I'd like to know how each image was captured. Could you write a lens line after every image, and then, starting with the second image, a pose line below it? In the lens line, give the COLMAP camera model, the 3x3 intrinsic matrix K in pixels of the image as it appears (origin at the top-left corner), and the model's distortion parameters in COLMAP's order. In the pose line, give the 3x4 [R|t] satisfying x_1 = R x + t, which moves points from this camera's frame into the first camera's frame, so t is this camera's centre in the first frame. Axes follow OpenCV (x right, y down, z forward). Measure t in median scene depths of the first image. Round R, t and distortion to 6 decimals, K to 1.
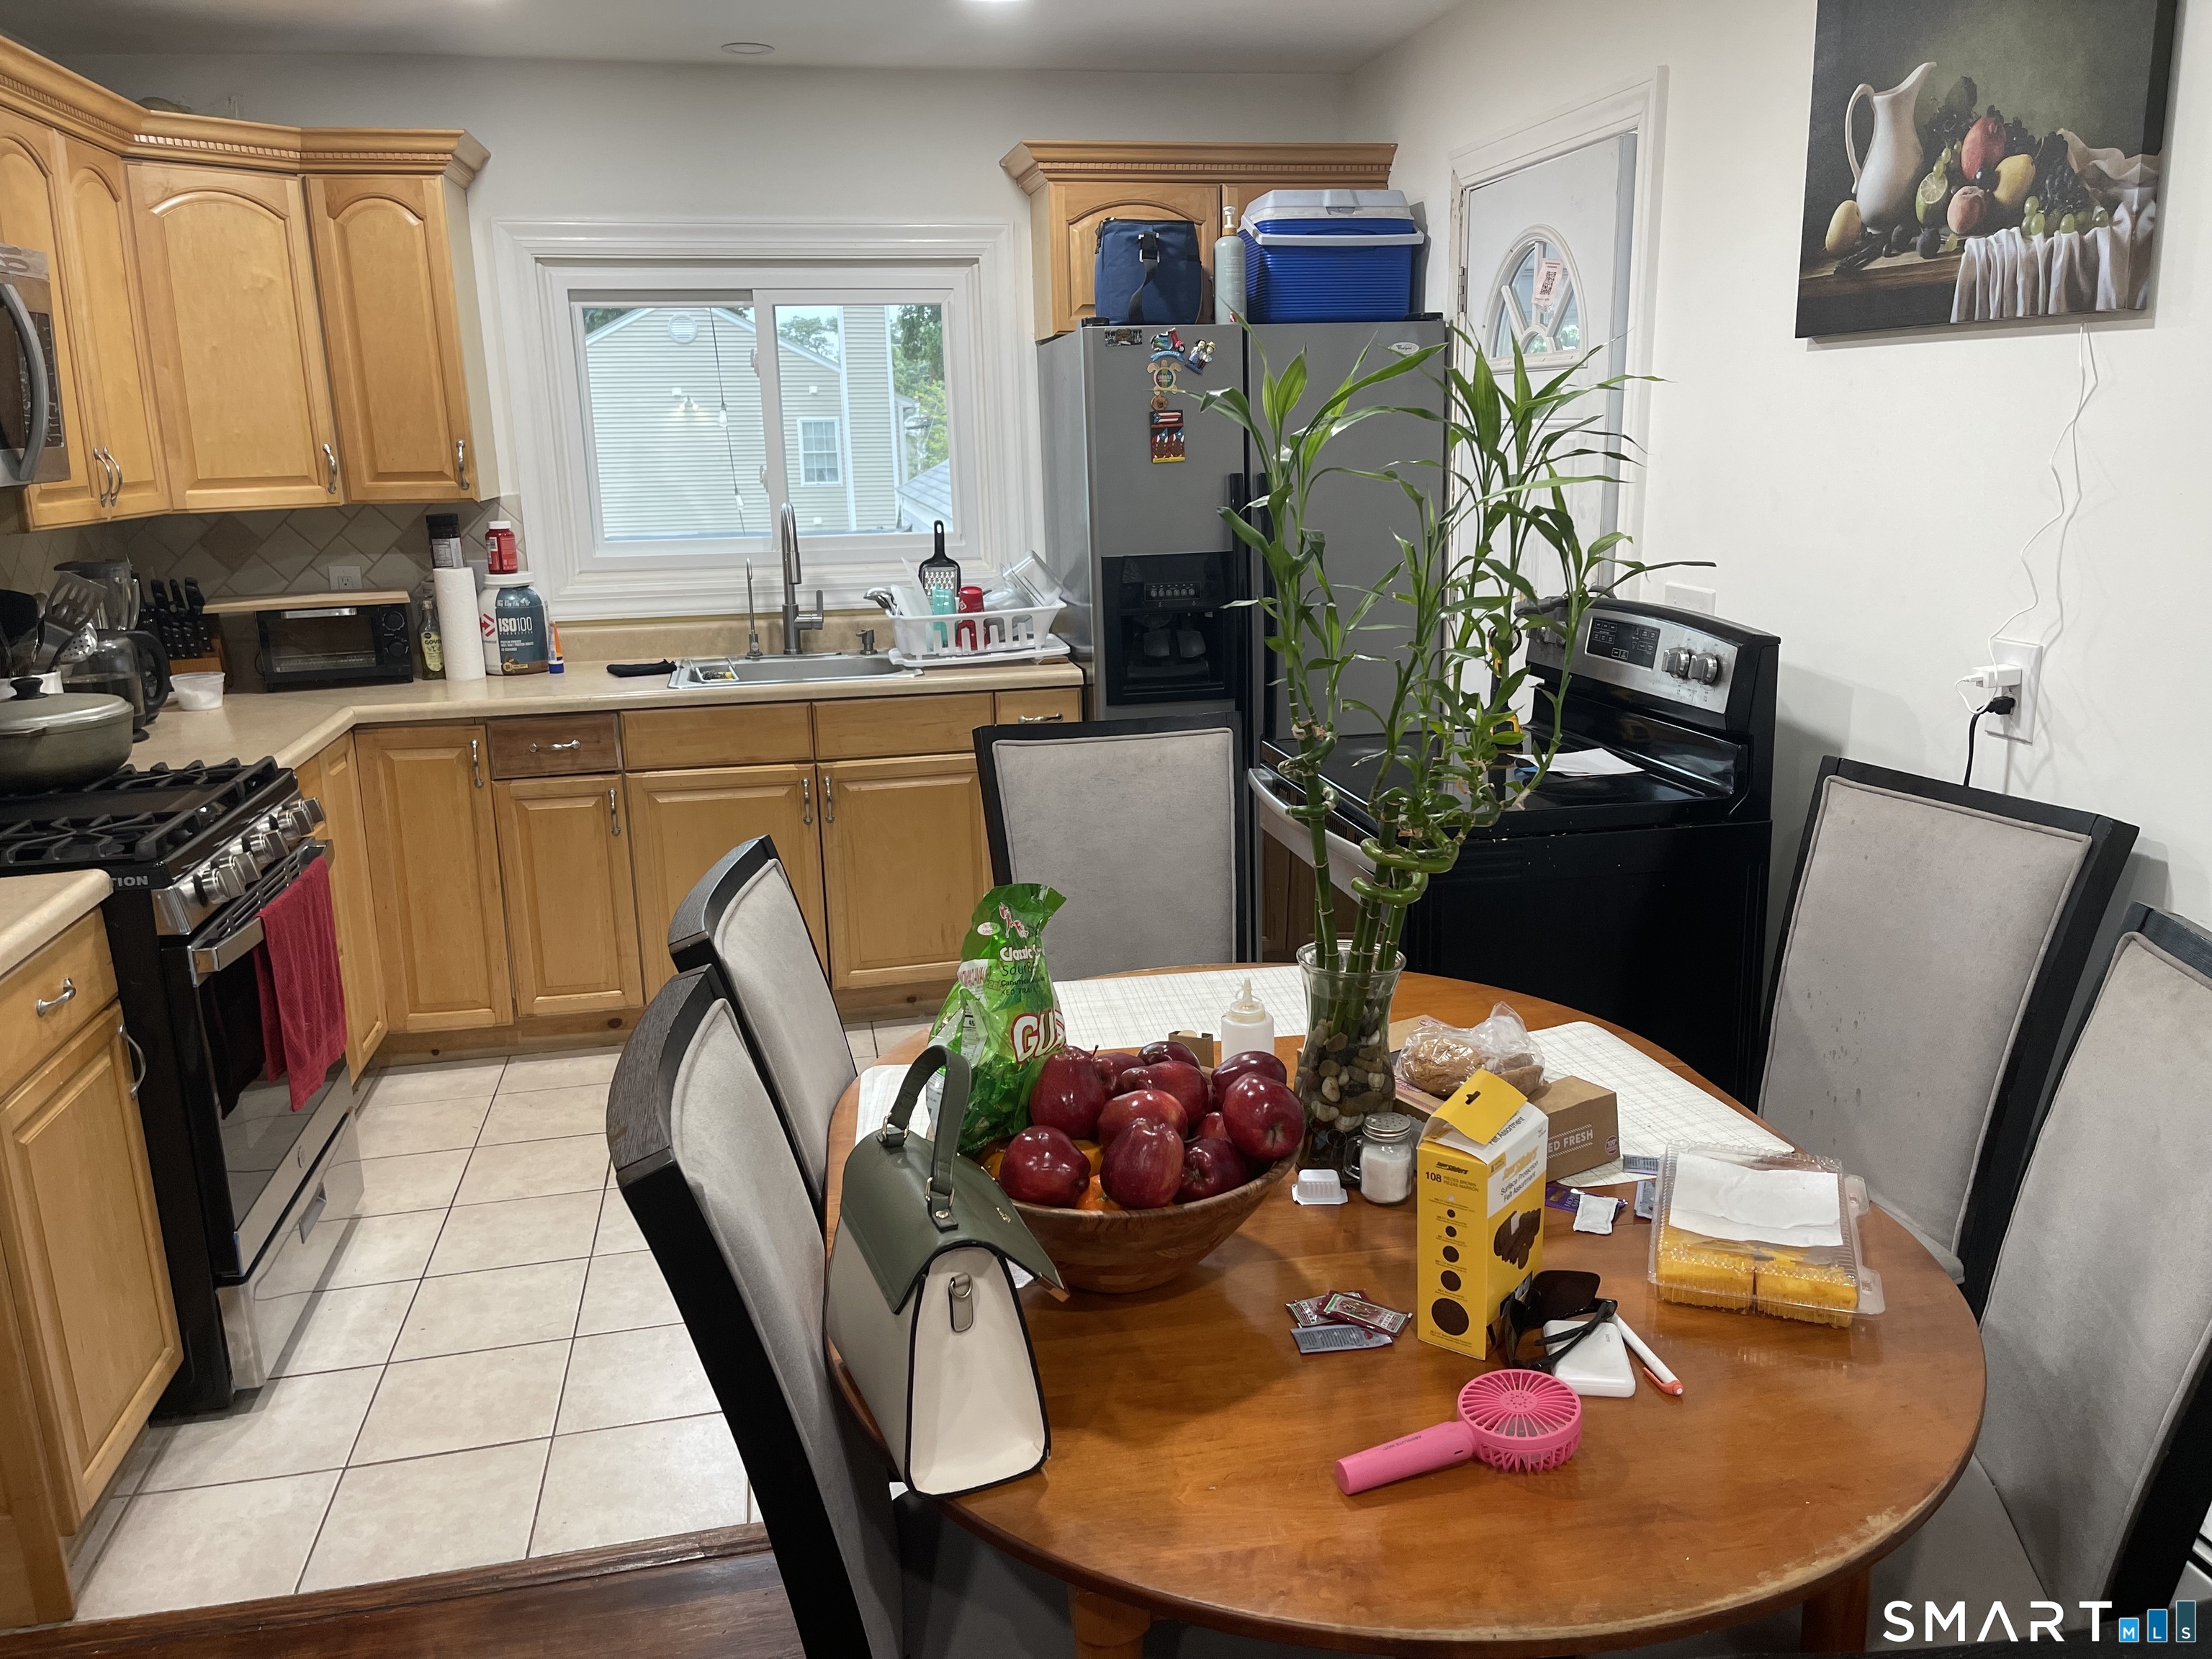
lens RADIAL K [[1687.3, 0, 1135.1], [0, 1687.3, 857.3], [0, 0, 1]] dist [0.089418, -0.141082]
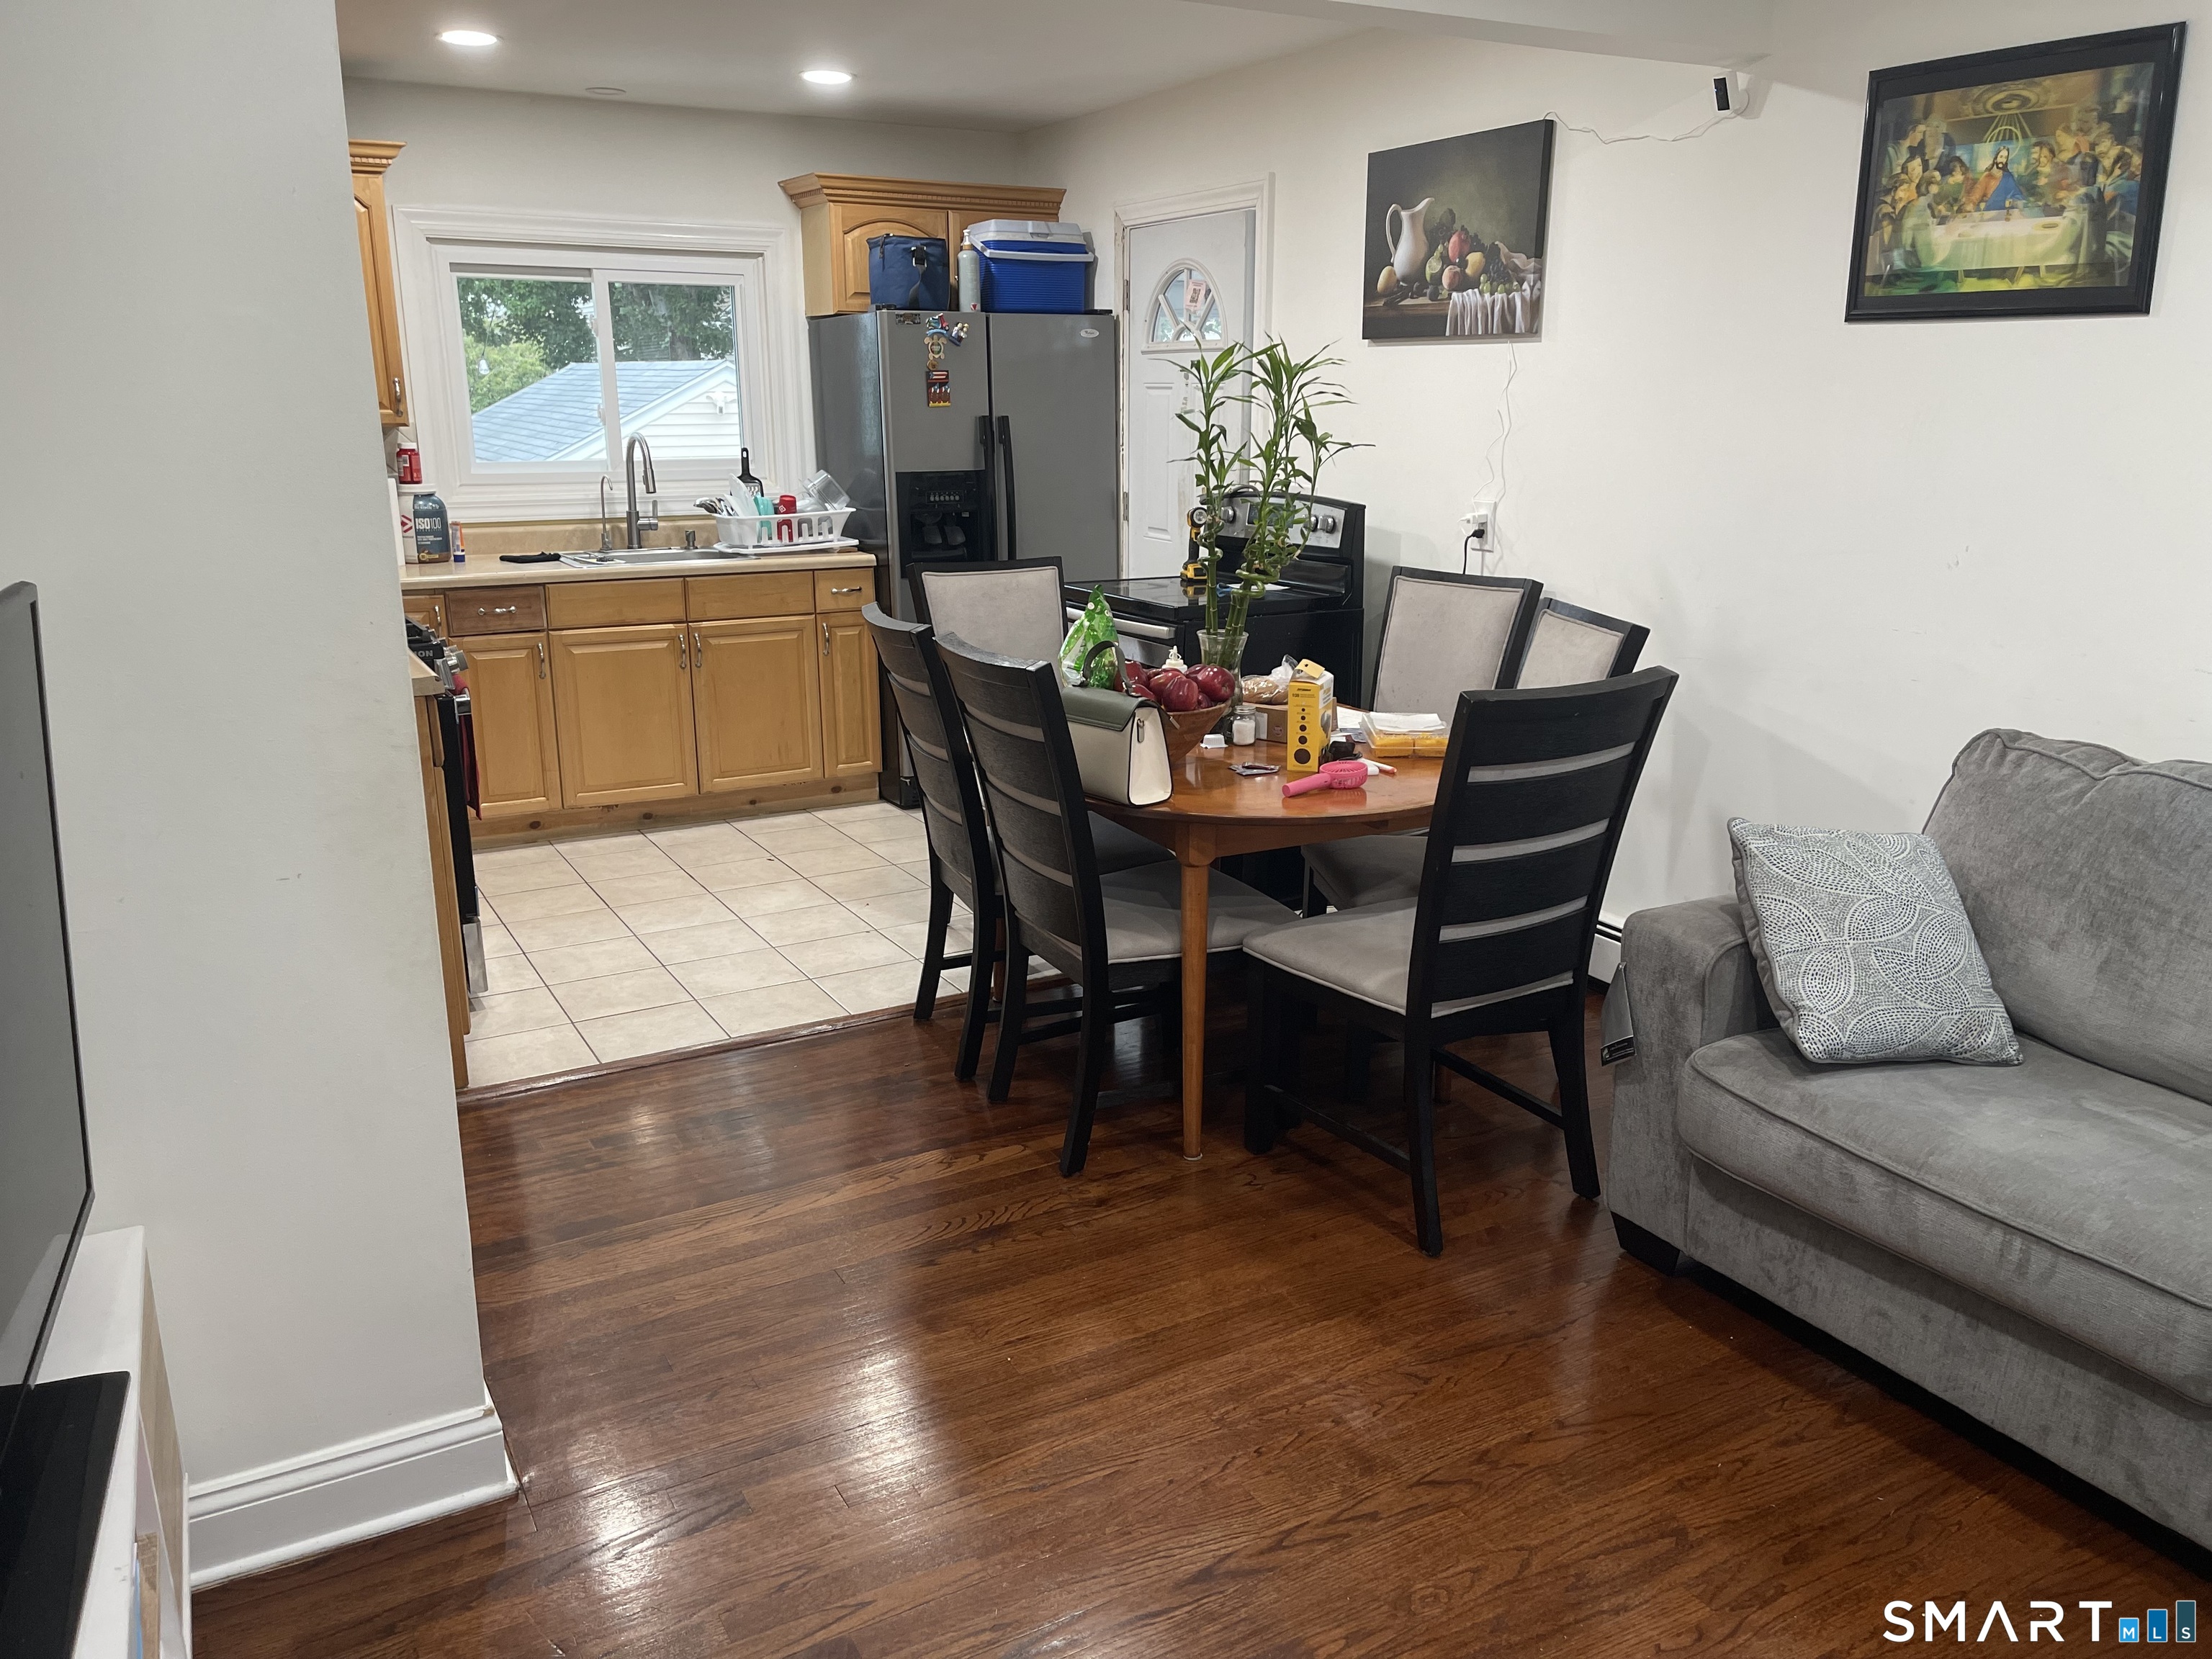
lens RADIAL K [[1687.3, 0, 1135.1], [0, 1687.3, 857.3], [0, 0, 1]] dist [0.089418, -0.141082]
pose [[0.953841, -0.059725, 0.294314, -0.269762], [0.054368, 0.998173, 0.026359, 0.121126], [-0.295350, -0.009141, 0.955345, -0.434843]]
